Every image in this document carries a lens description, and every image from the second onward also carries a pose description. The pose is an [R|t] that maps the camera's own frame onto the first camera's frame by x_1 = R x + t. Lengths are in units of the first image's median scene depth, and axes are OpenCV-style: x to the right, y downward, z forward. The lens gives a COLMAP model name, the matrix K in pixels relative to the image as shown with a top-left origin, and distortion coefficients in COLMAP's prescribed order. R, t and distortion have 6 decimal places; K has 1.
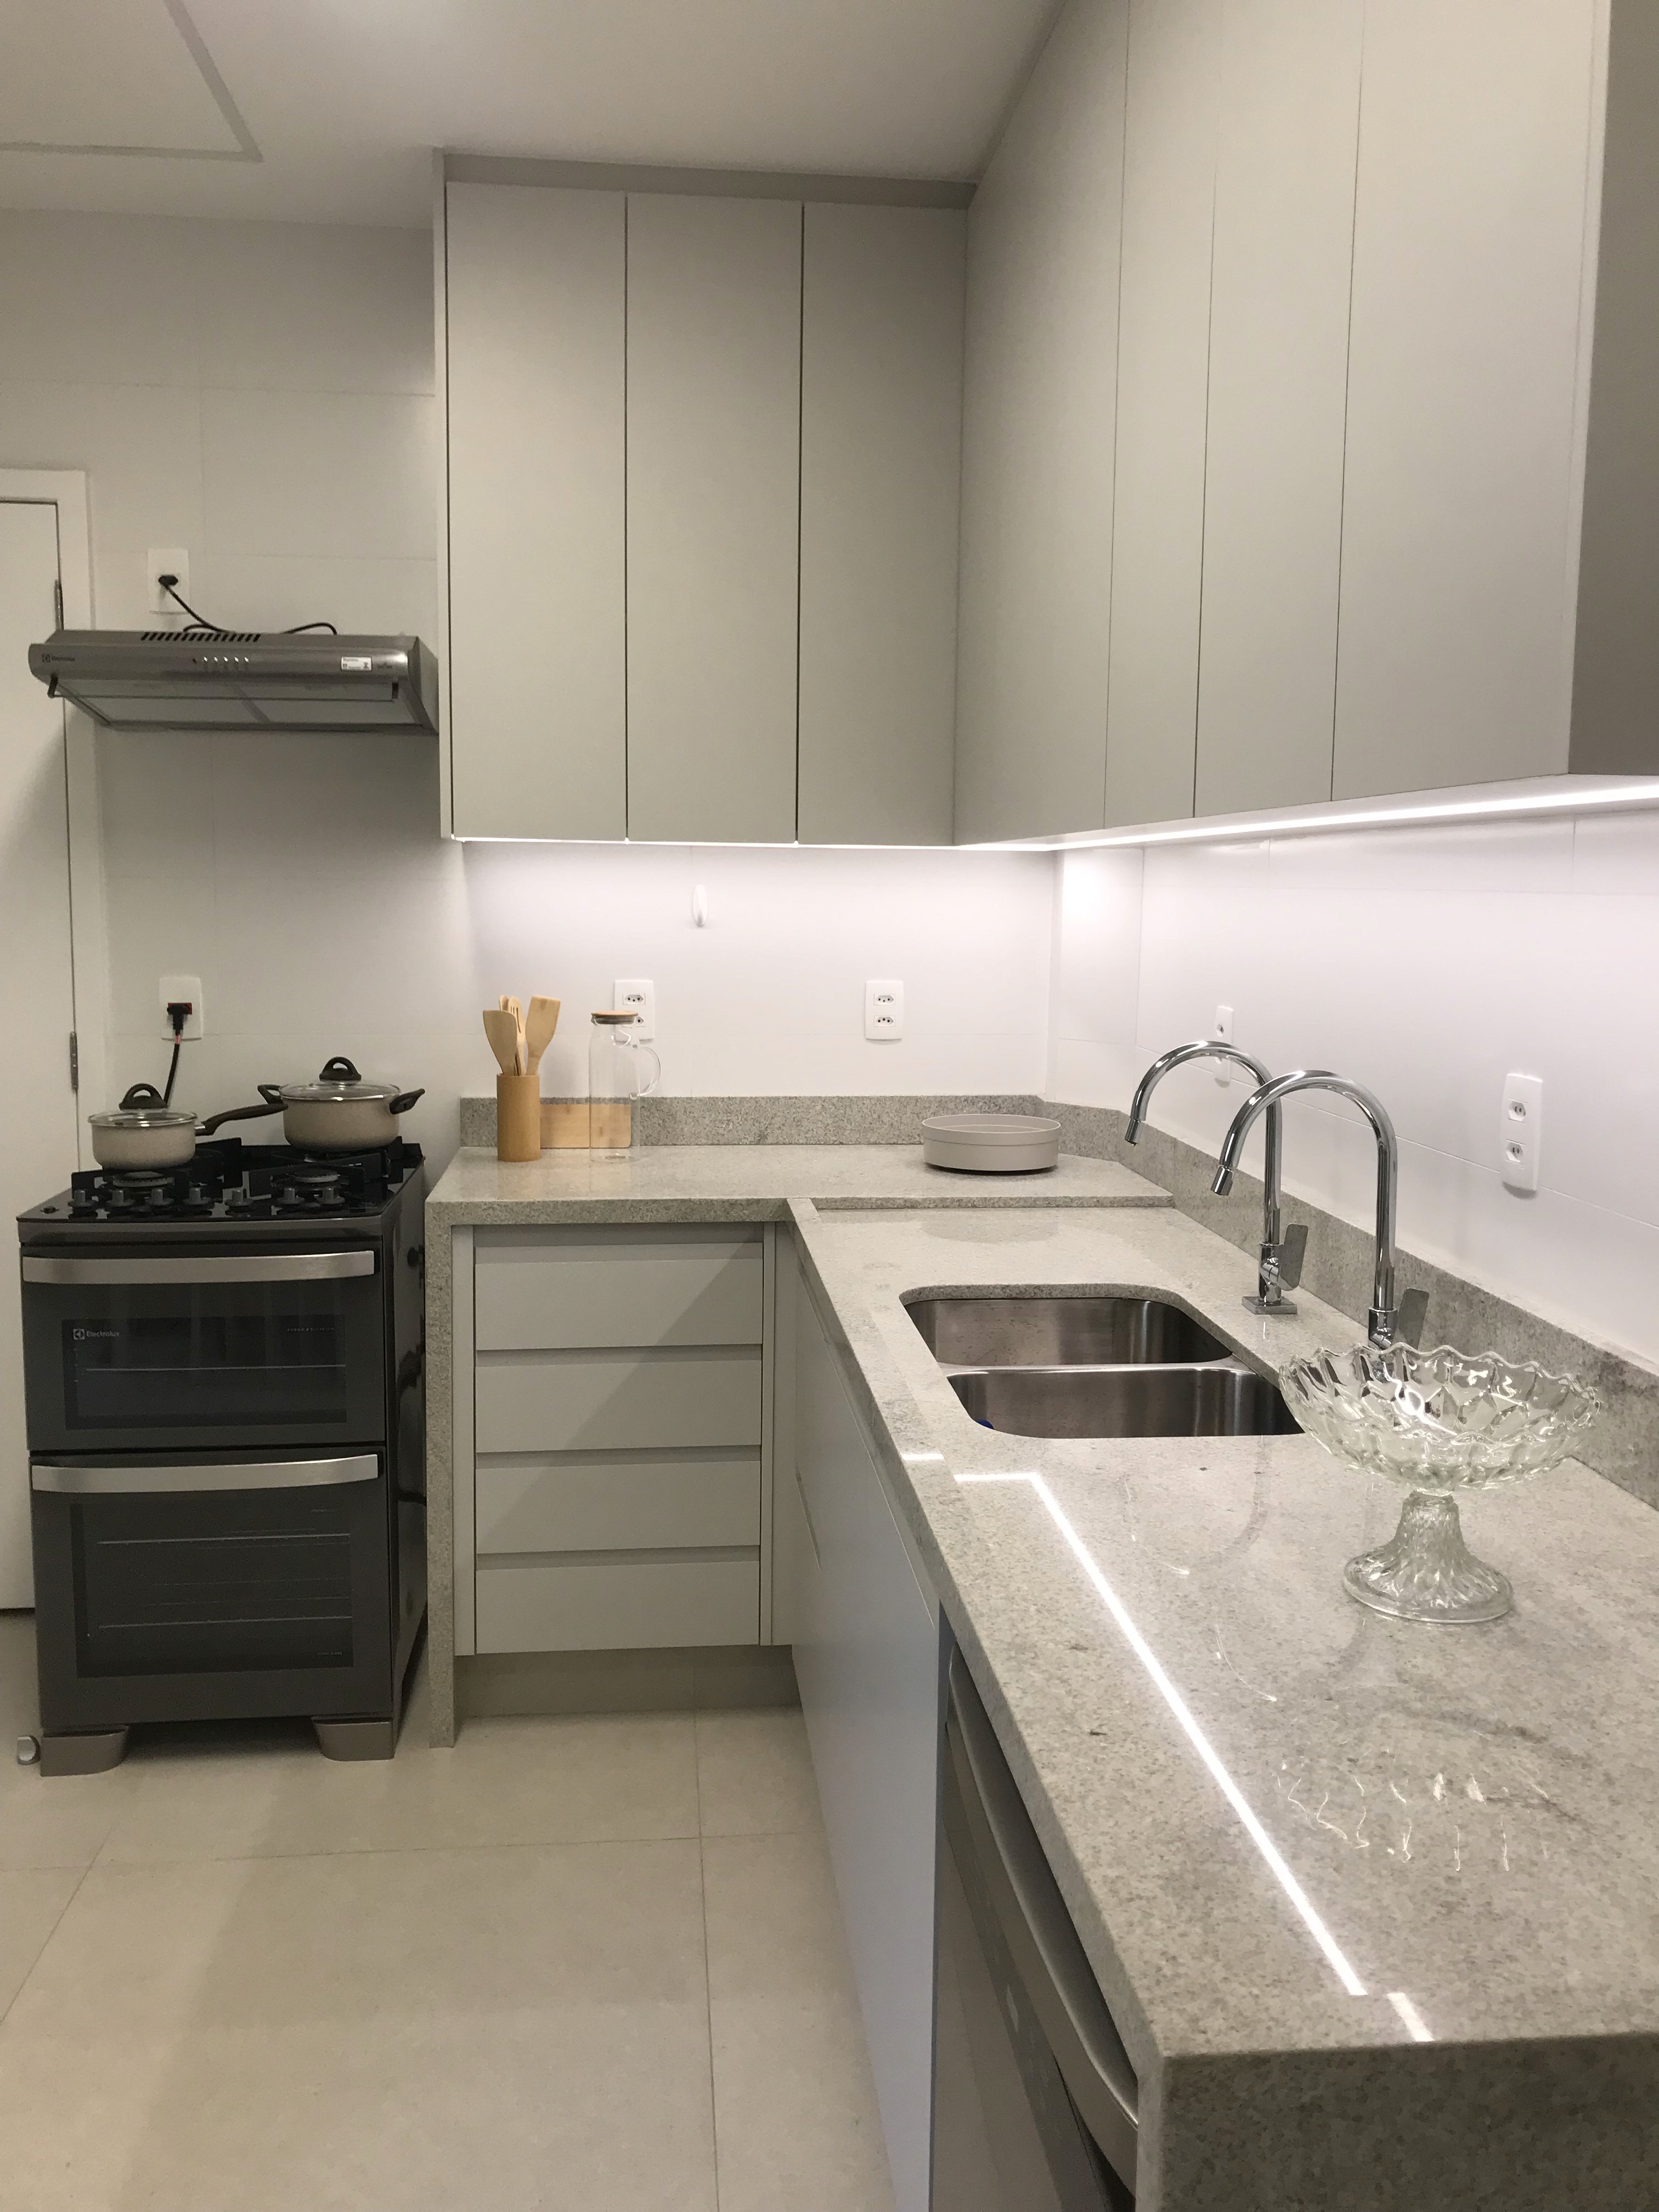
lens RADIAL K [[1831.1, 0, 829.1], [0, 1831.1, 1098.0], [0, 0, 1]] dist [0.014587, -0.022533]
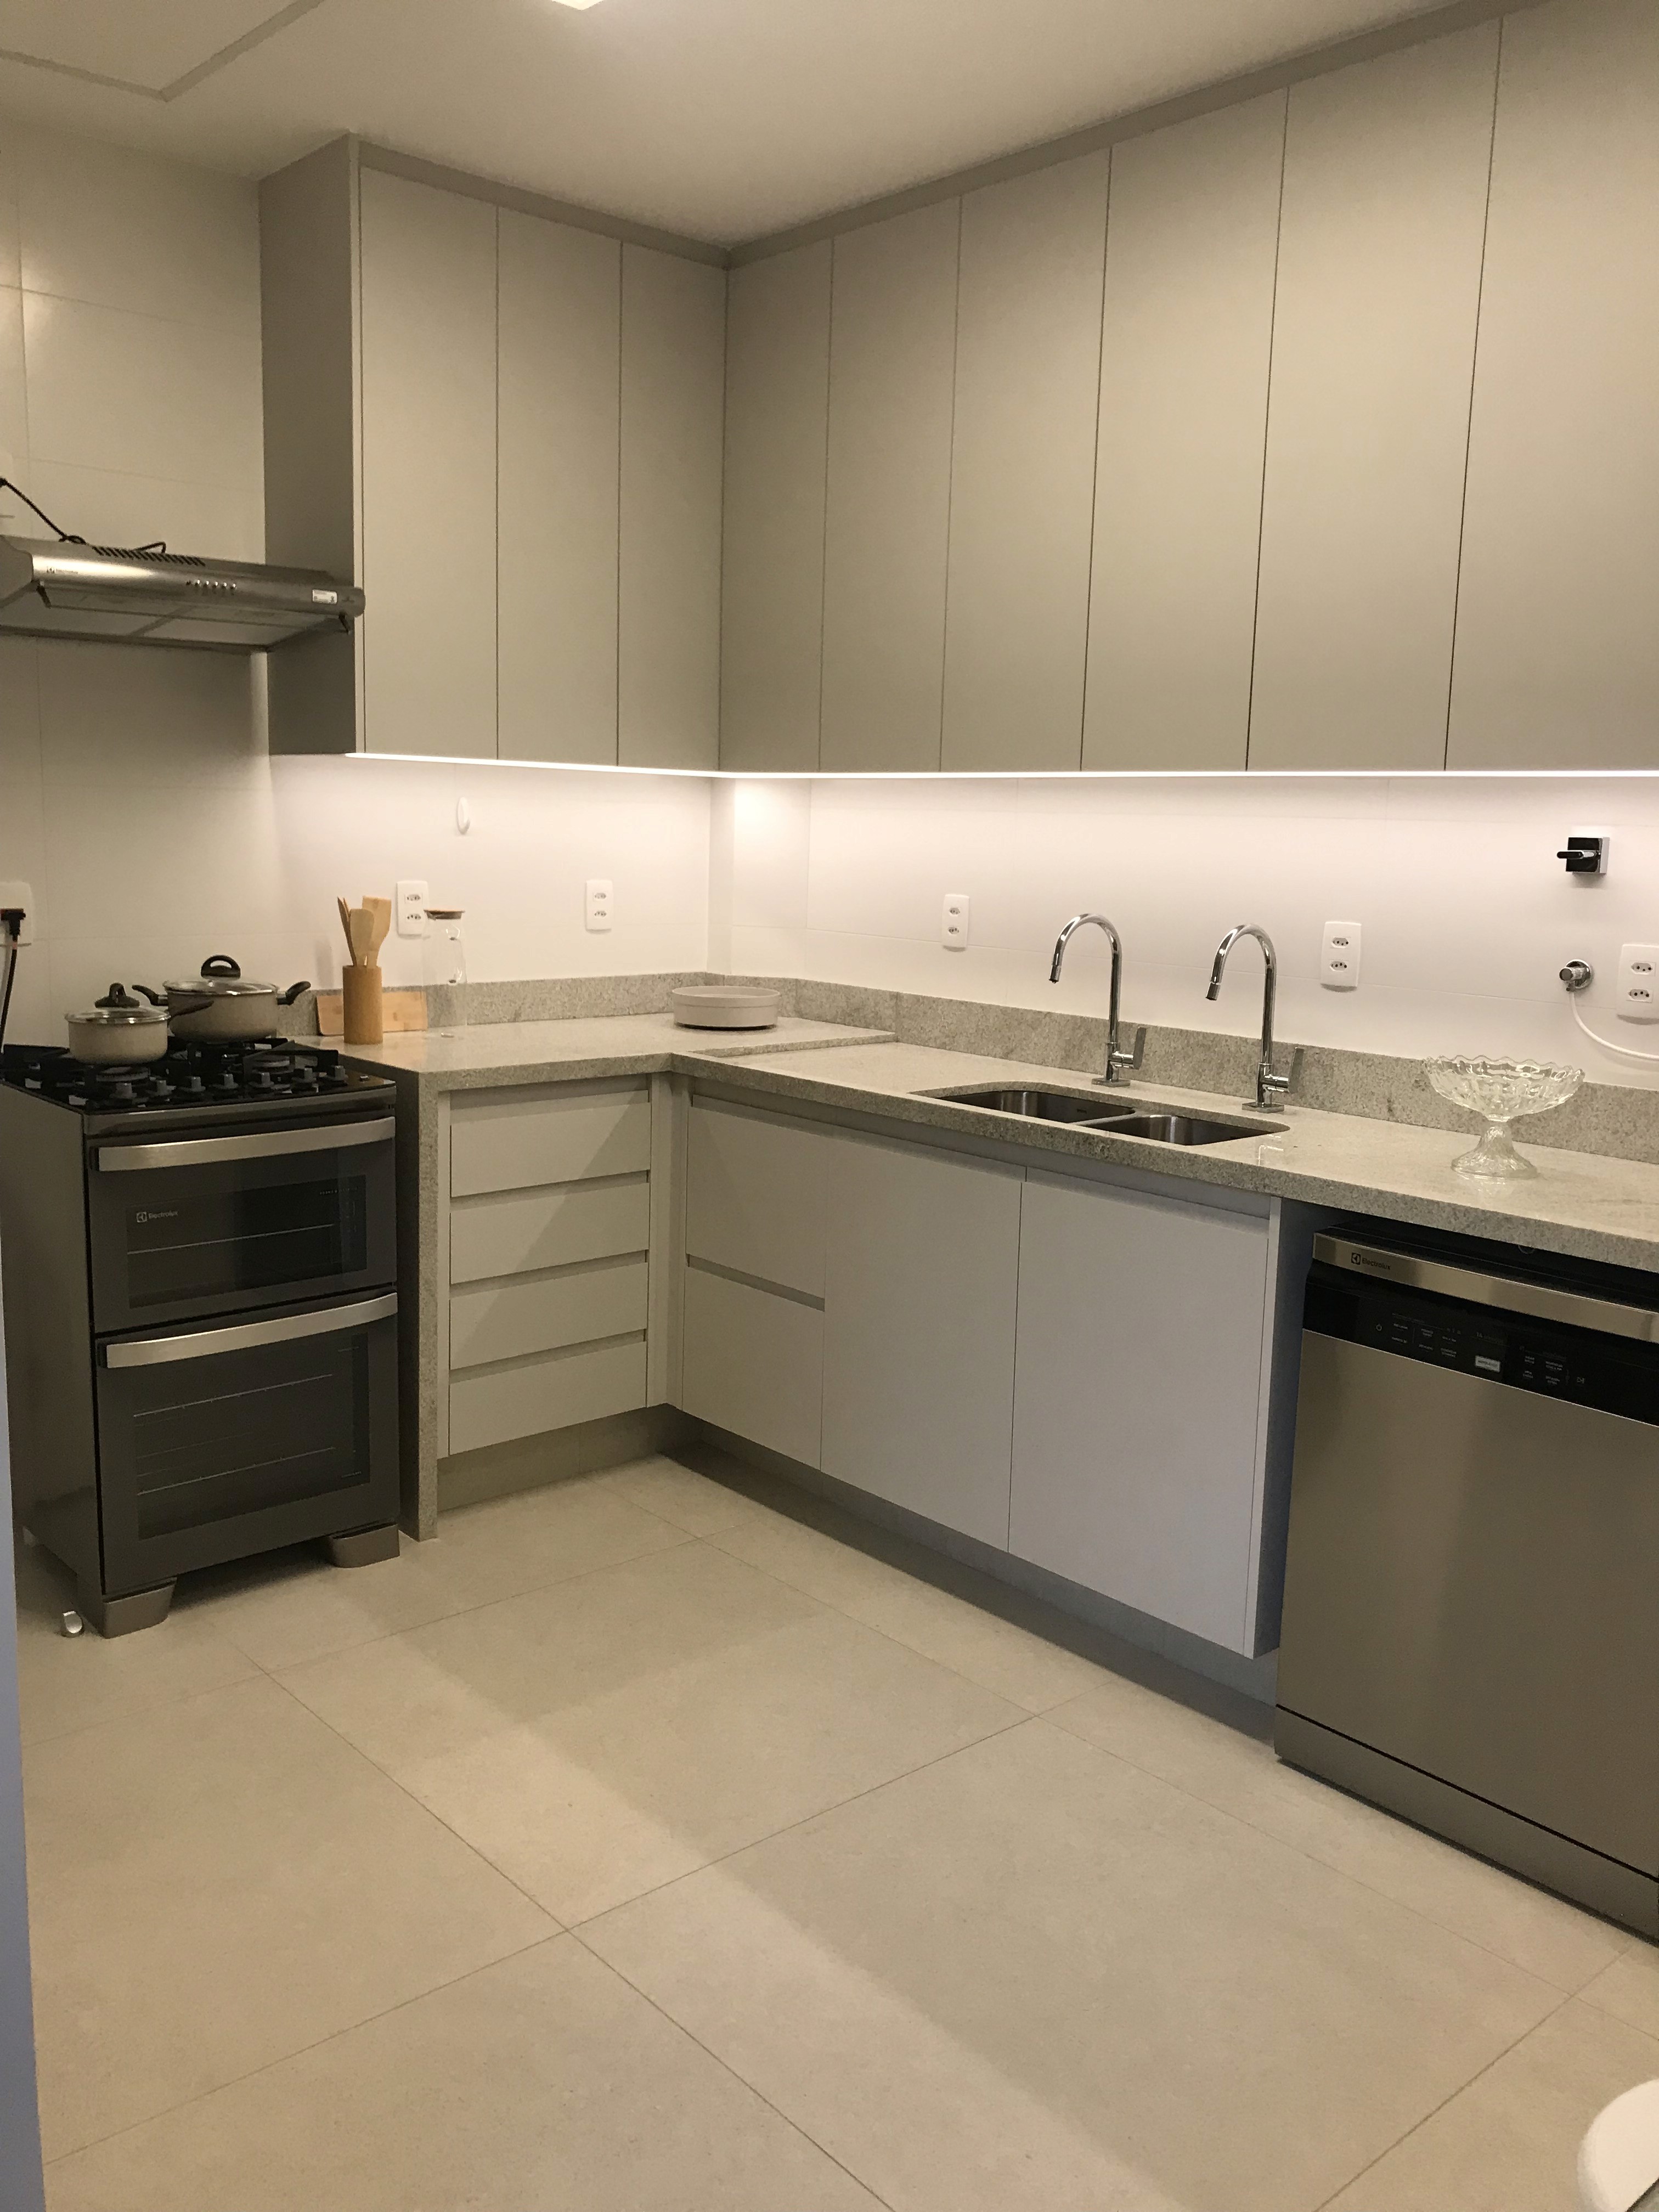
lens RADIAL K [[1831.1, 0, 827.5], [0, 1831.1, 1109.1], [0, 0, 1]] dist [0.014587, -0.022533]
pose [[0.811369, -0.081049, 0.578888, -0.659571], [0.049624, 0.996316, 0.069939, 0.010875], [-0.582423, -0.028019, 0.812403, -0.092415]]
